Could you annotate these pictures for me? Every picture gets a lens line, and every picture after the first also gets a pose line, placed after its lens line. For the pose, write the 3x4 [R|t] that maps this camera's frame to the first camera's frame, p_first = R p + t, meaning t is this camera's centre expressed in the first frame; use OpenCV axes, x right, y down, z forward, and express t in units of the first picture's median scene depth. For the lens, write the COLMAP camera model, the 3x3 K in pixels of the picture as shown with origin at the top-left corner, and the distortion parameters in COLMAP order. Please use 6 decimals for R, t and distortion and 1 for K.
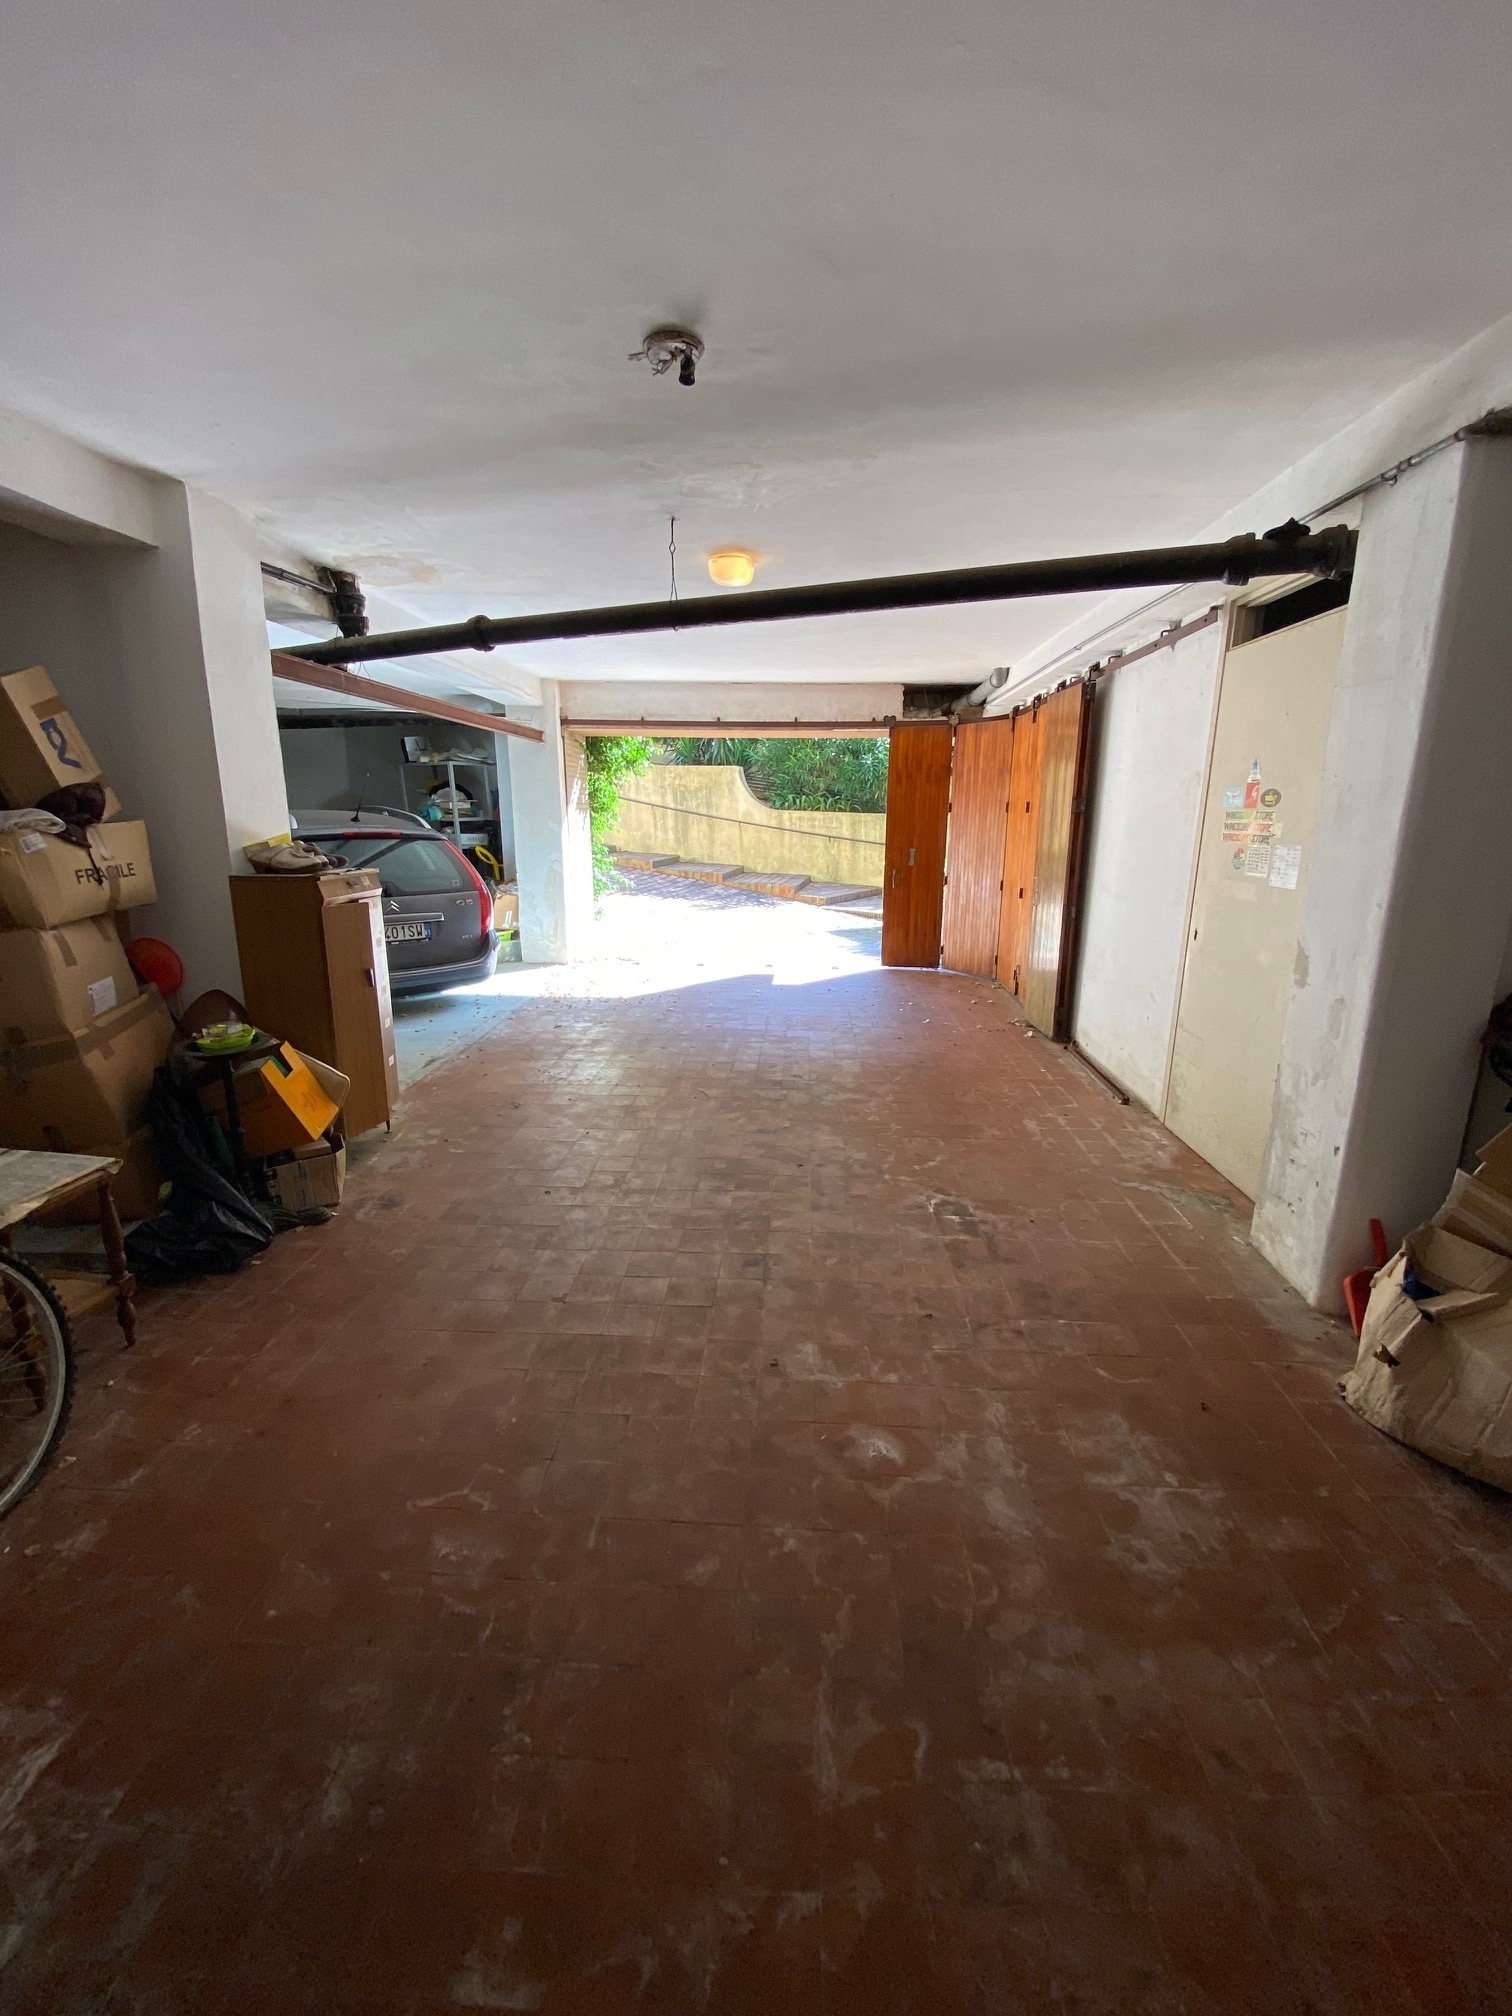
lens RADIAL K [[814.1, 0, 756.0], [0, 814.1, 1008.0], [0, 0, 1]] dist [0.015444, -0.000047]
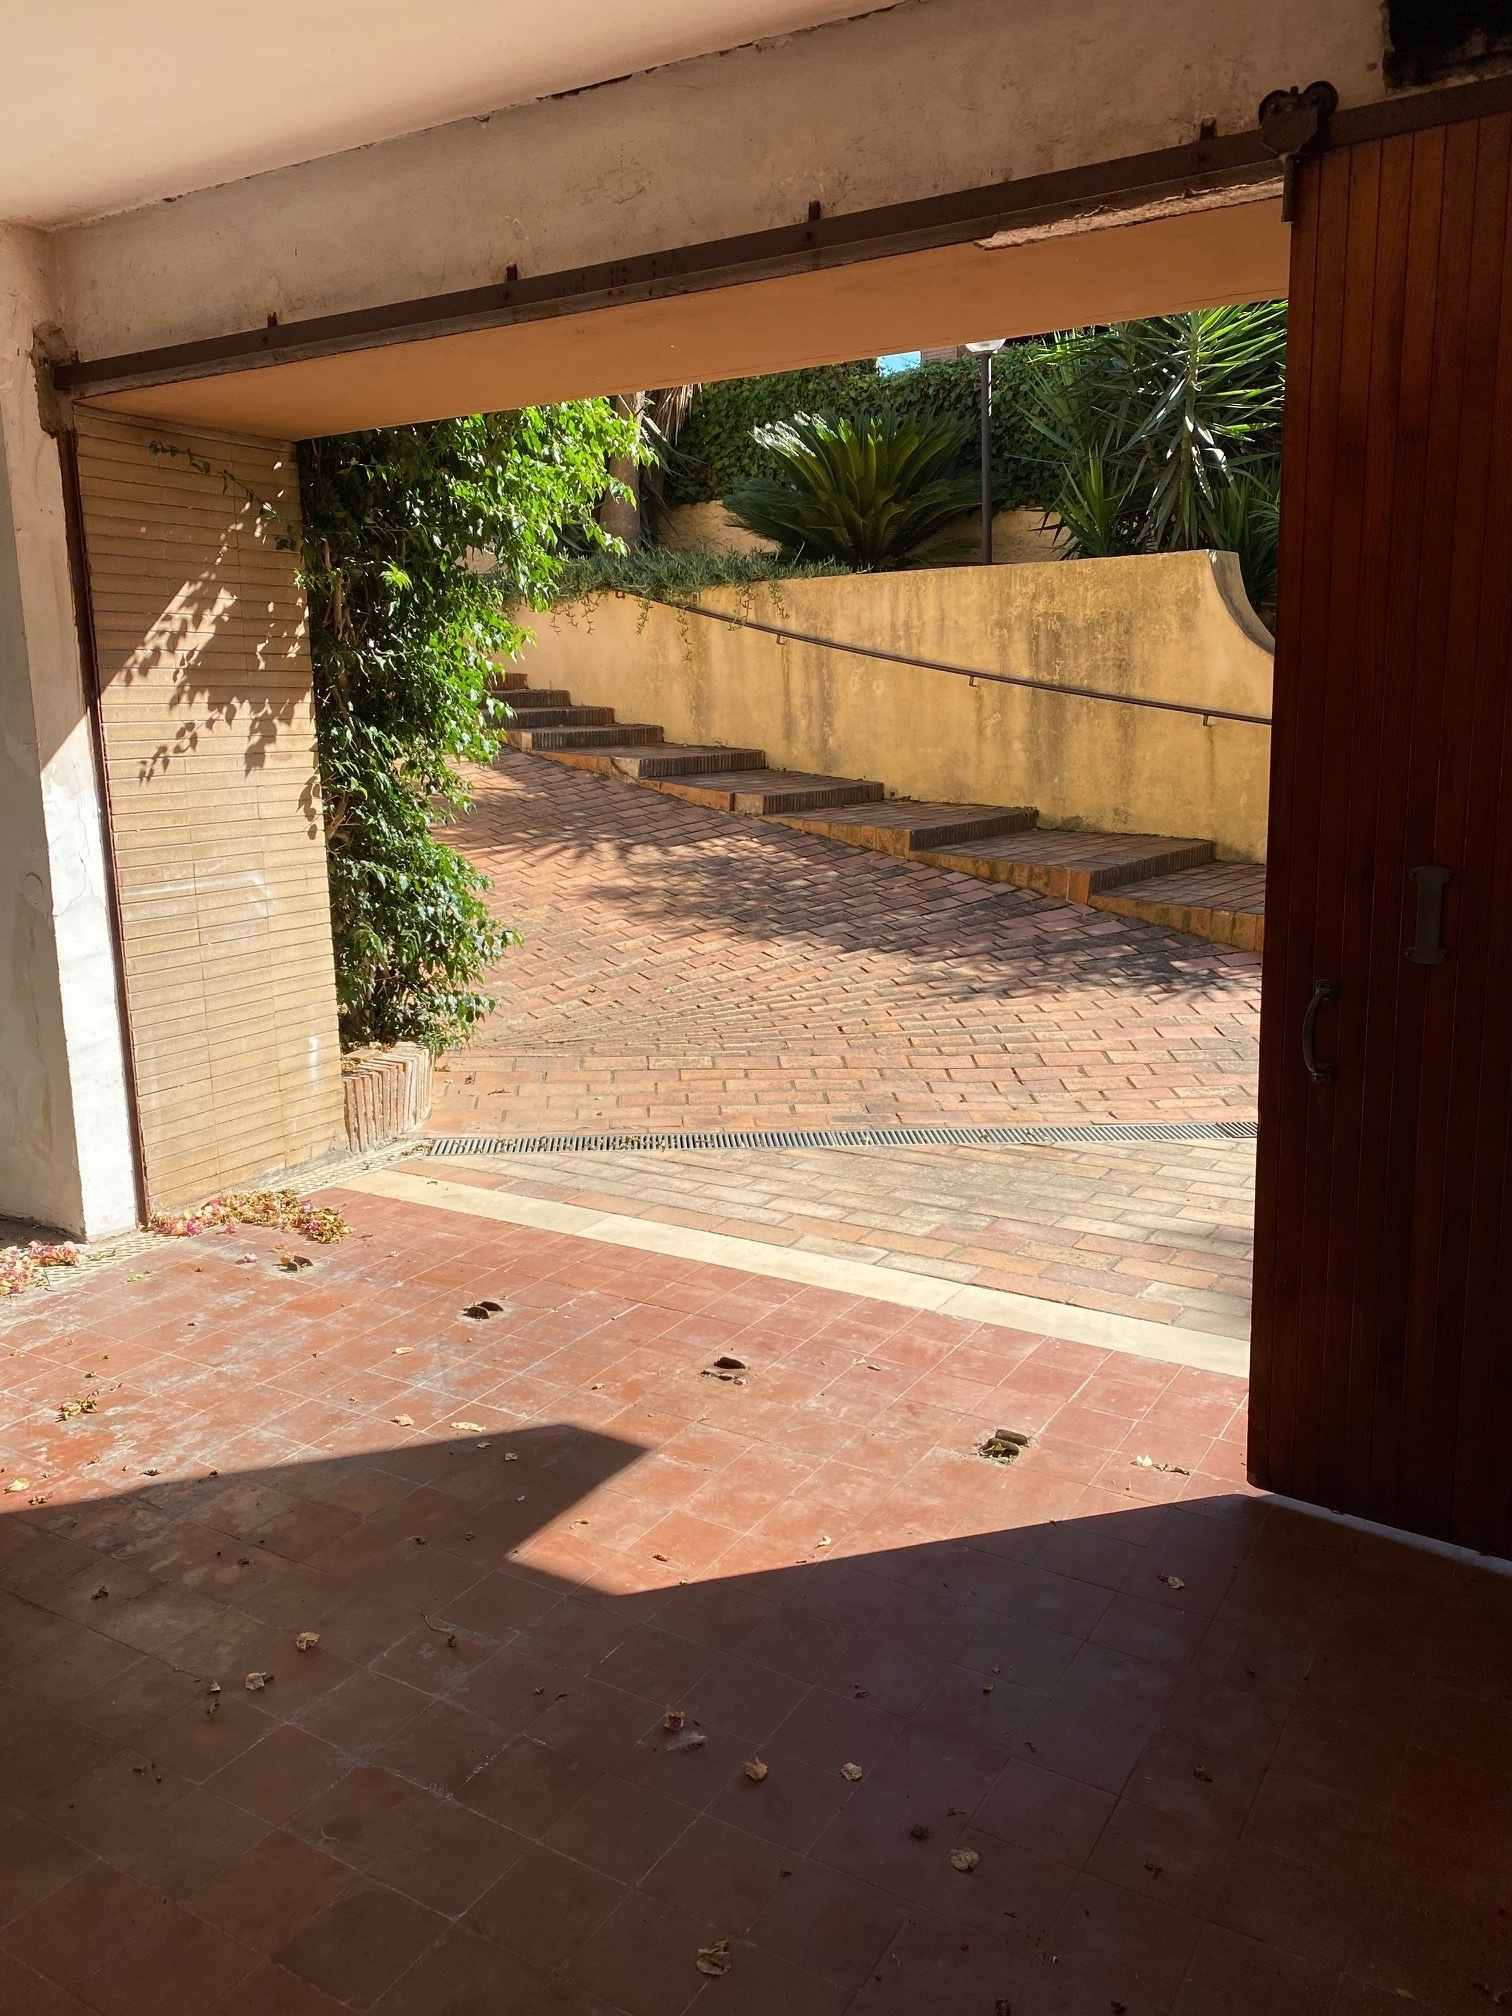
lens RADIAL K [[1546.1, 0, 761.0], [0, 1546.1, 955.2], [0, 0, 1]] dist [0.124305, -0.229051]
pose [[0.887534, 0.052239, -0.457771, 0.117685], [-0.084970, 0.995068, -0.051190, -0.080257], [0.452839, 0.084330, 0.887595, 0.352711]]
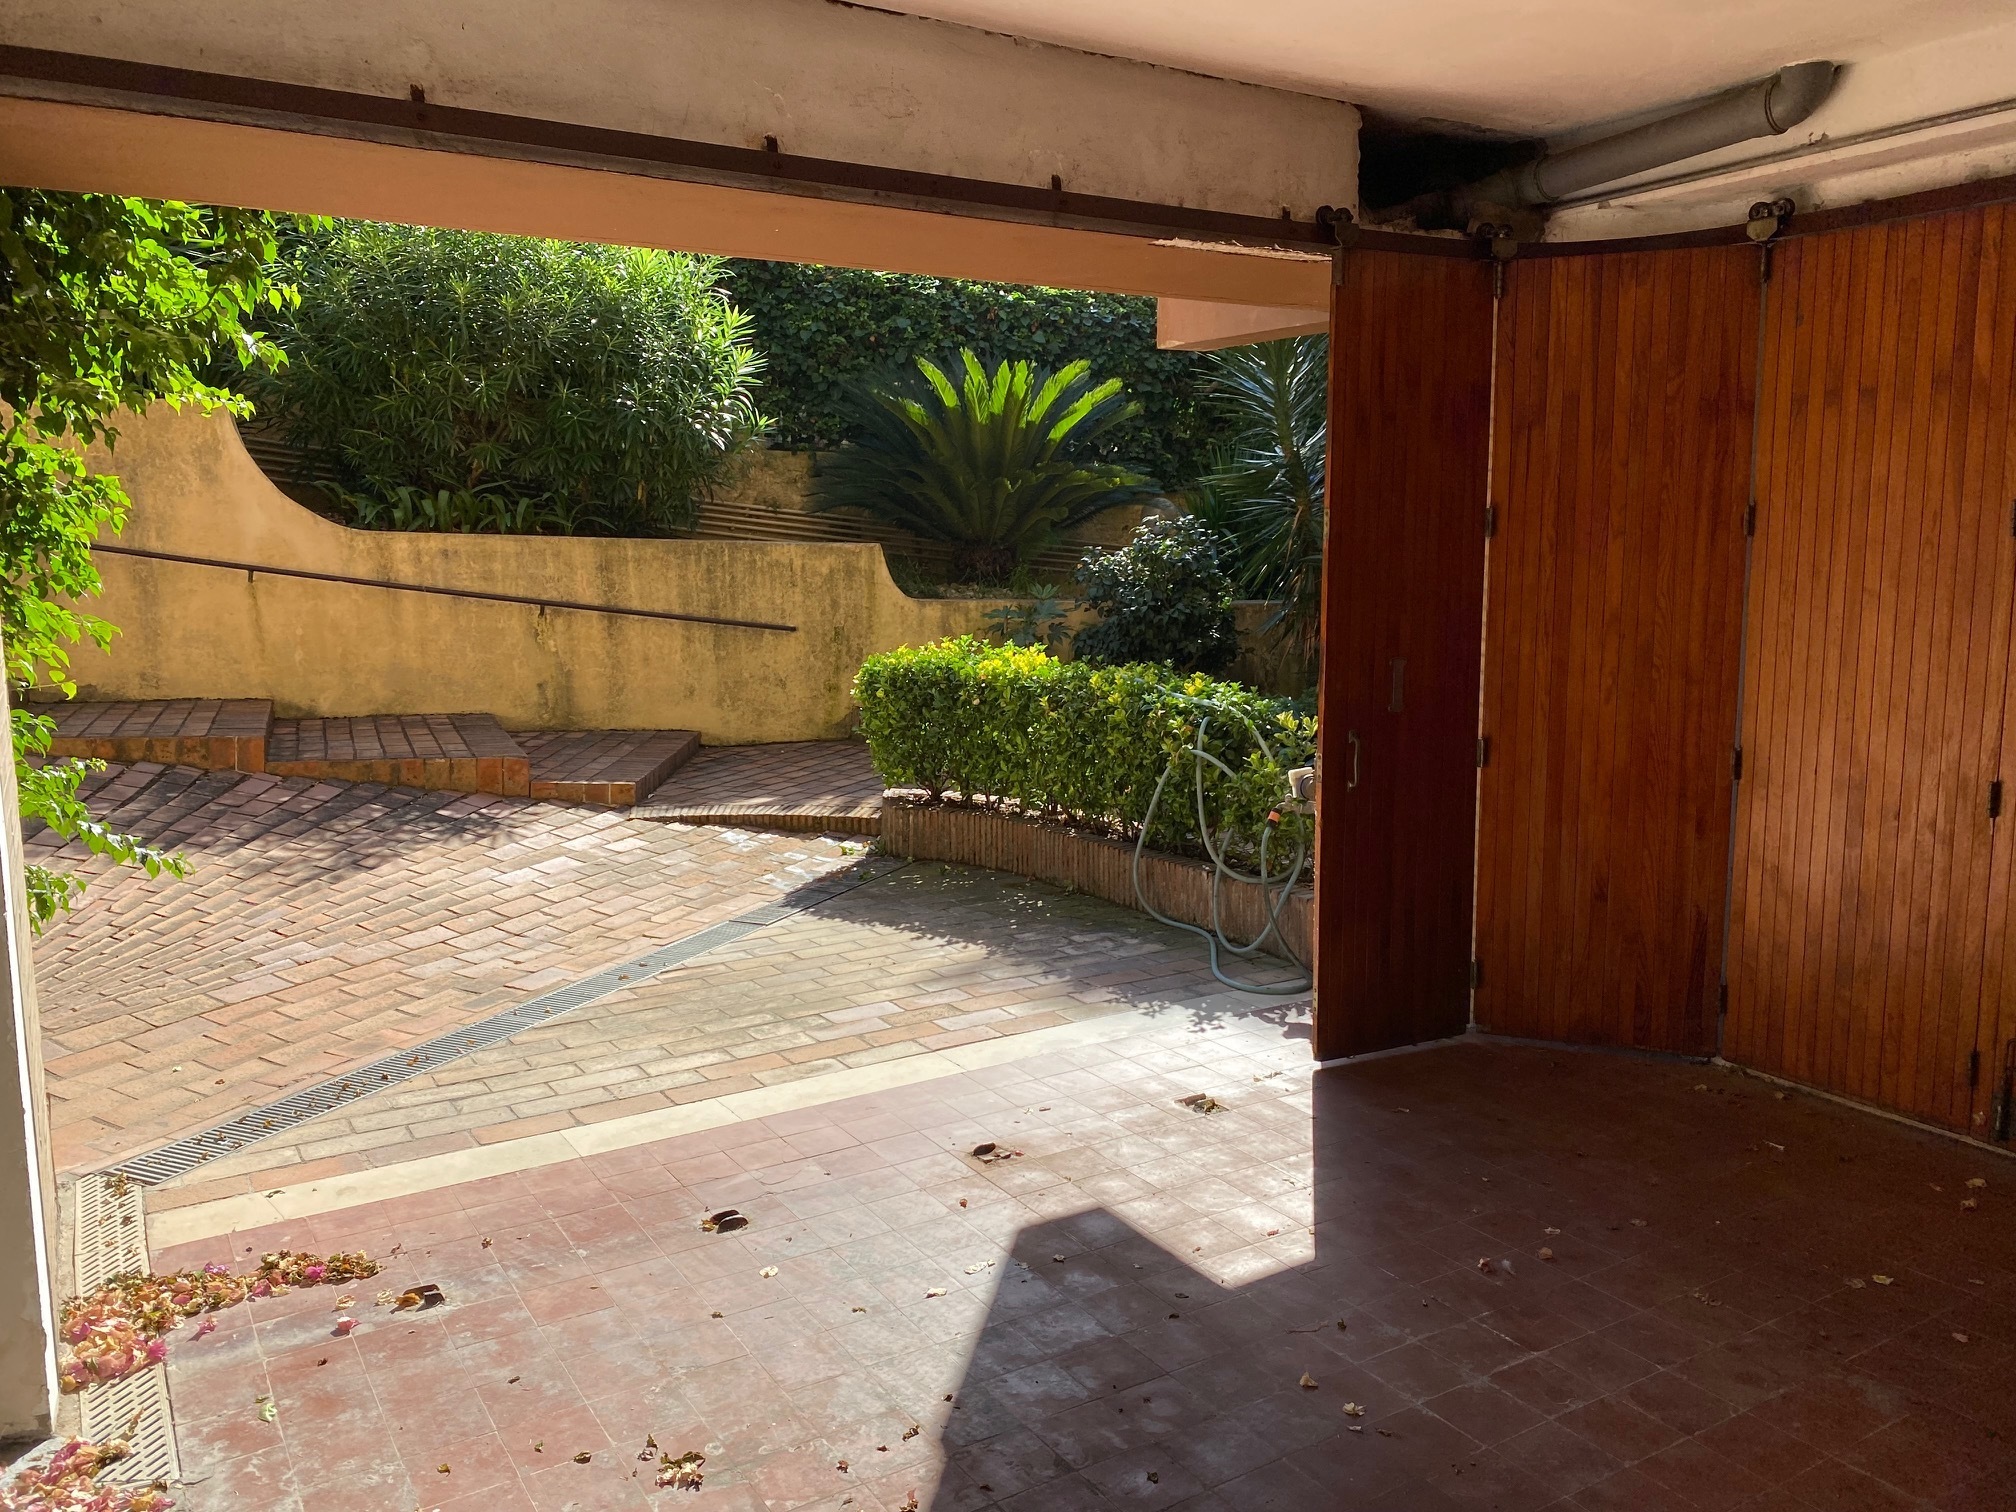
lens RADIAL K [[1512.6, 0, 1009.9], [0, 1512.6, 723.5], [0, 0, 1]] dist [0.011302, -0.001230]
pose [[0.809166, -0.084842, 0.581423, -0.132437], [0.146948, 0.987296, -0.060440, -0.085856], [-0.568909, 0.134345, 0.811353, 0.343225]]
